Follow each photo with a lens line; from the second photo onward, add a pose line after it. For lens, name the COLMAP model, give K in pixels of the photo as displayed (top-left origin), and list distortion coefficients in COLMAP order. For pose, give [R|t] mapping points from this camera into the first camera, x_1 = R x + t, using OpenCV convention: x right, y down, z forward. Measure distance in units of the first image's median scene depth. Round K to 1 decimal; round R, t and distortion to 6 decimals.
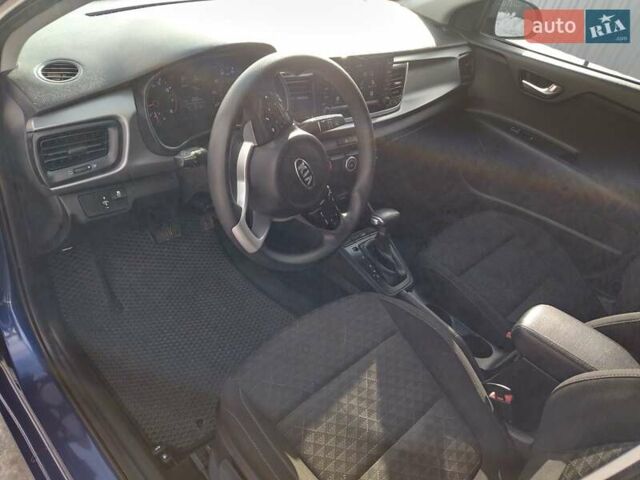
lens RADIAL K [[486.3, 0, 320.0], [0, 486.3, 240.0], [0, 0, 1]] dist [0.064527, -0.116319]
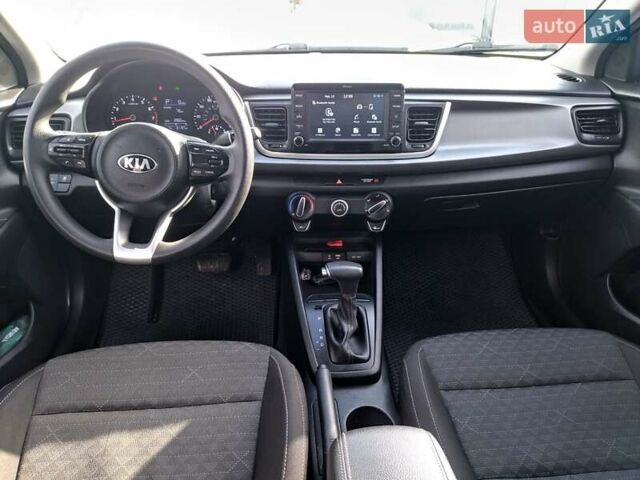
lens RADIAL K [[486.3, 0, 320.0], [0, 486.3, 240.0], [0, 0, 1]] dist [0.064527, -0.116319]
pose [[0.756797, 0.119759, -0.642586, 0.703516], [-0.287755, 0.943728, -0.163017, 0.051230], [0.586903, 0.308278, 0.748671, 0.434985]]
